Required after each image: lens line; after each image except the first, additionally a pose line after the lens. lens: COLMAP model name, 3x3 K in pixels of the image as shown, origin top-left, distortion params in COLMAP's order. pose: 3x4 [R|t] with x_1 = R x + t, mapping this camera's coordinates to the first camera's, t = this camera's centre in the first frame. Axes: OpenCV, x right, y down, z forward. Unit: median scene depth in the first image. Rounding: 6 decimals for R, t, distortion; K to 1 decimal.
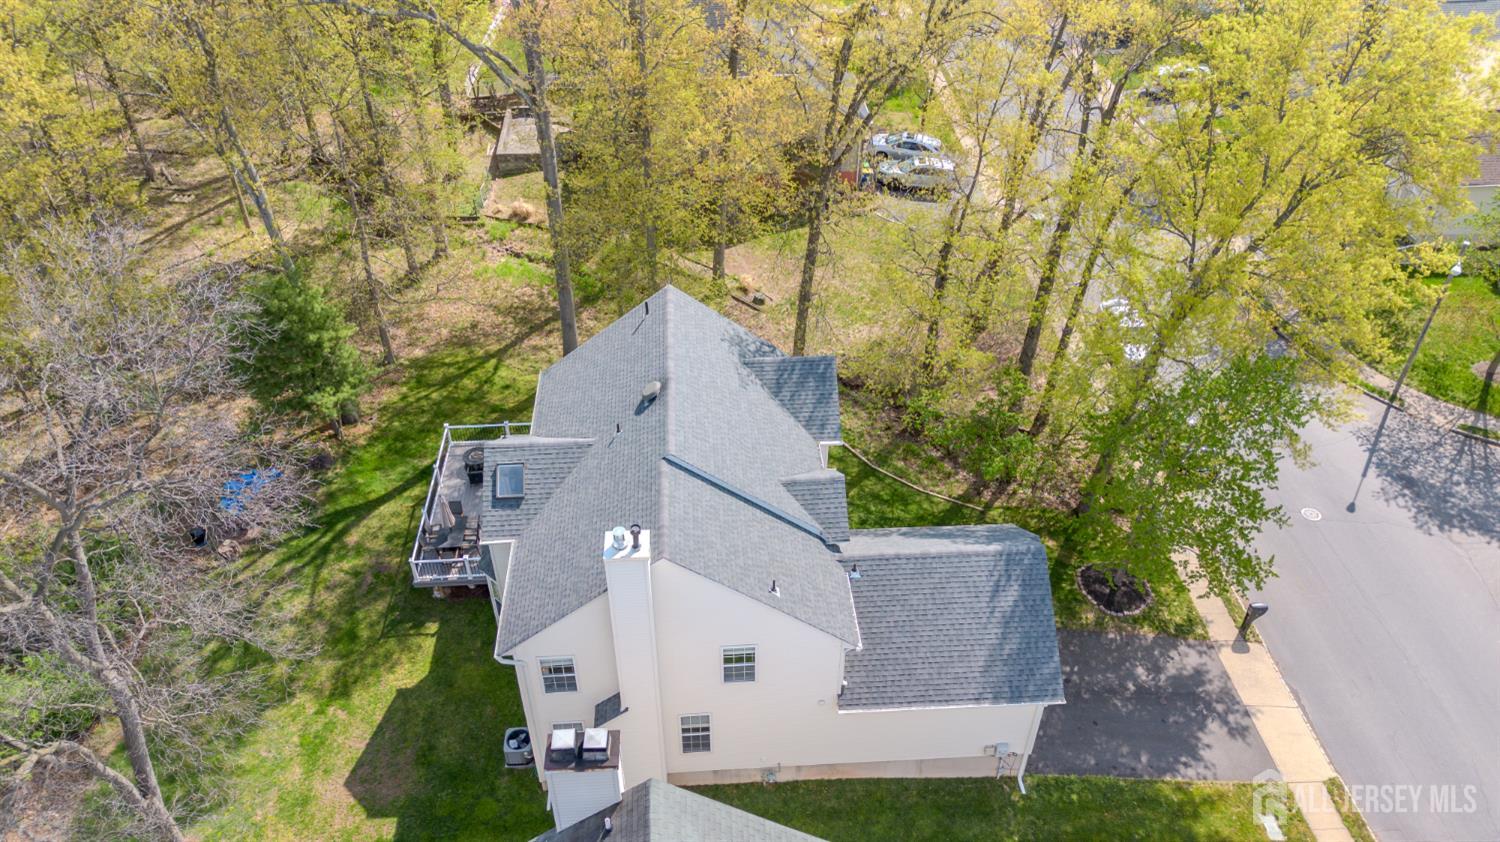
lens RADIAL K [[1047.3, 0, 745.6], [0, 1047.3, 427.4], [0, 0, 1]] dist [0.083830, -0.074702]
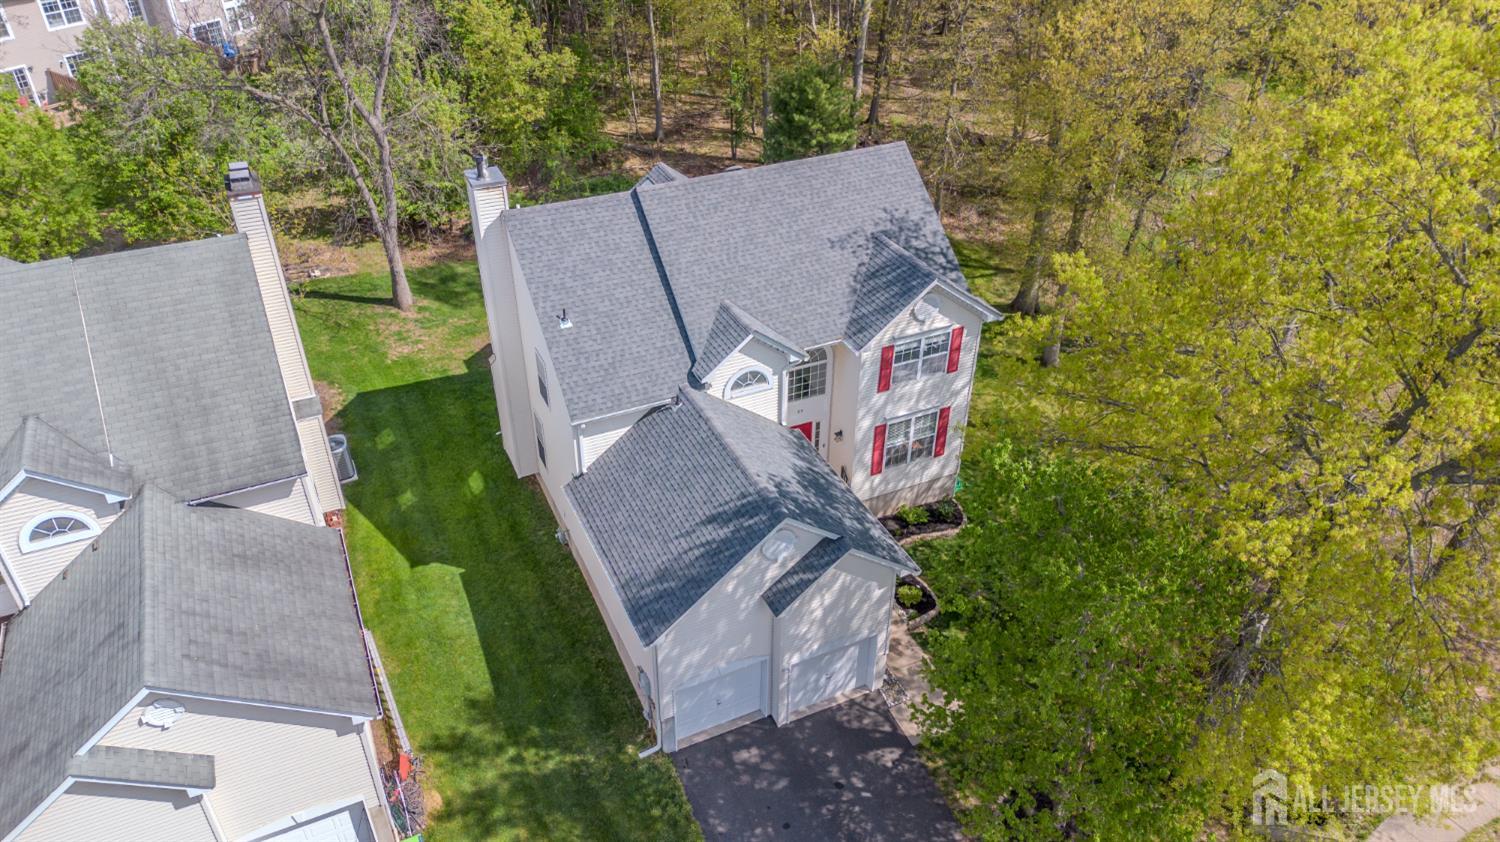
lens RADIAL K [[1047.3, 0, 755.1], [0, 1047.3, 425.8], [0, 0, 1]] dist [0.083830, -0.074702]
pose [[0.362034, 0.534617, -0.763621, 0.729339], [-0.591884, 0.764703, 0.254761, -0.105523], [0.720142, 0.359742, 0.593279, 0.451766]]
